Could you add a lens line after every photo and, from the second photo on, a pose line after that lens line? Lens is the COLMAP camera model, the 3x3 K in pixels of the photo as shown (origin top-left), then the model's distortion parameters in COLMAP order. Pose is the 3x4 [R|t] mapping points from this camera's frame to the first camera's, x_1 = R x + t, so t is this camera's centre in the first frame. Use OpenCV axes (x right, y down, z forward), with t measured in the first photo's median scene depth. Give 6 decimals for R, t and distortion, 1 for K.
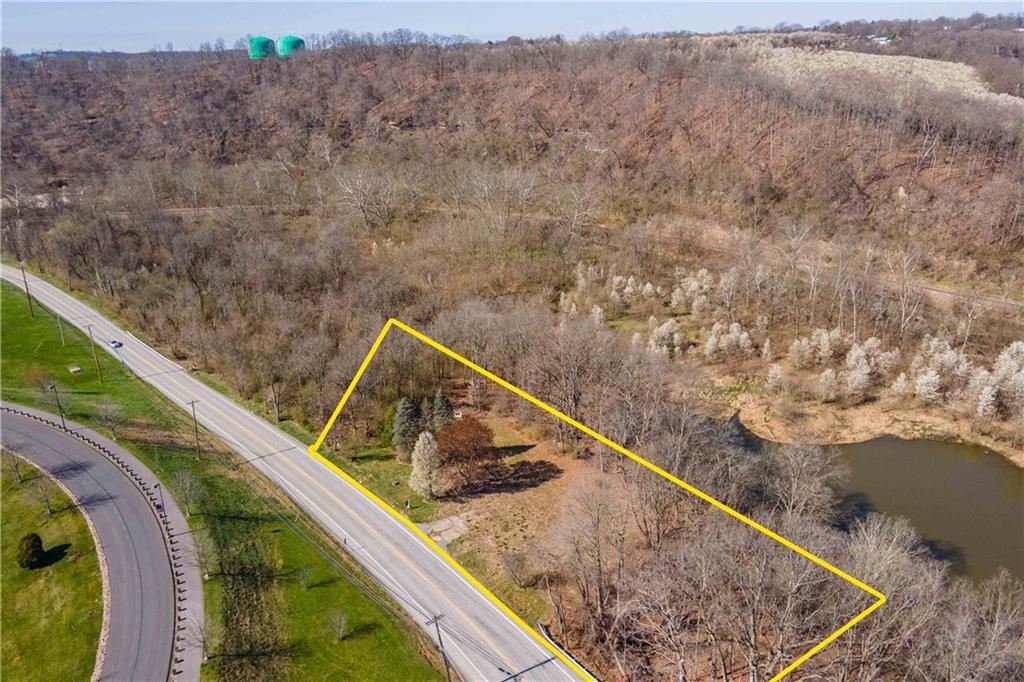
lens RADIAL K [[734.6, 0, 509.9], [0, 734.6, 335.2], [0, 0, 1]] dist [0.041471, 0.004697]
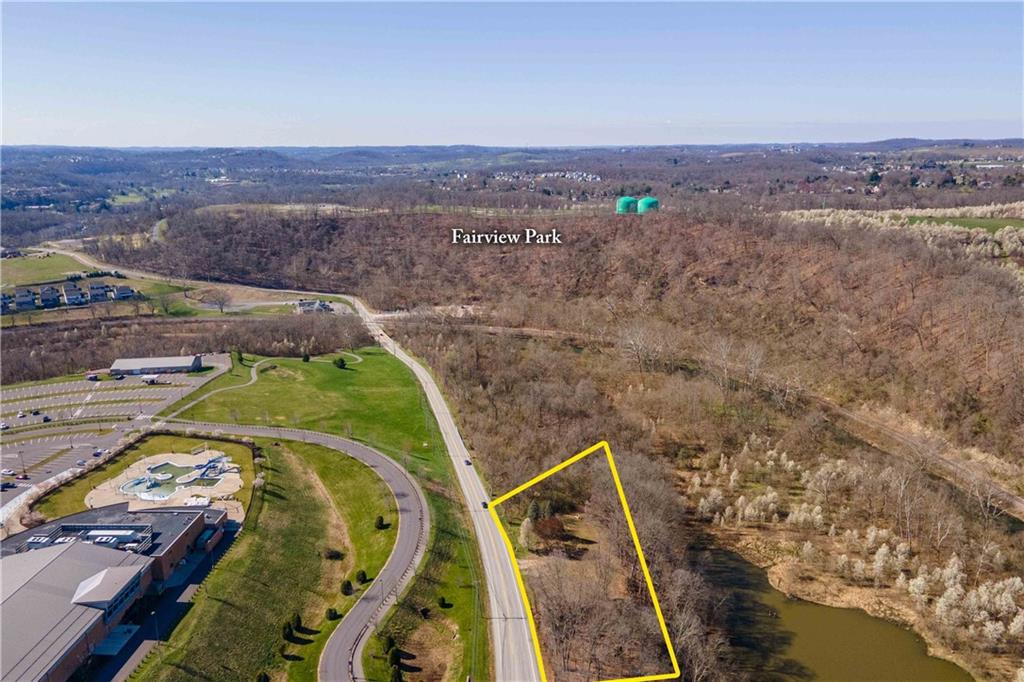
lens RADIAL K [[734.6, 0, 511.1], [0, 734.6, 343.1], [0, 0, 1]] dist [0.041471, 0.004697]
pose [[0.860248, 0.144800, -0.488883, 0.553126], [-0.191237, 0.980460, -0.046107, -0.177882], [0.472654, 0.133156, 0.871130, -0.666081]]
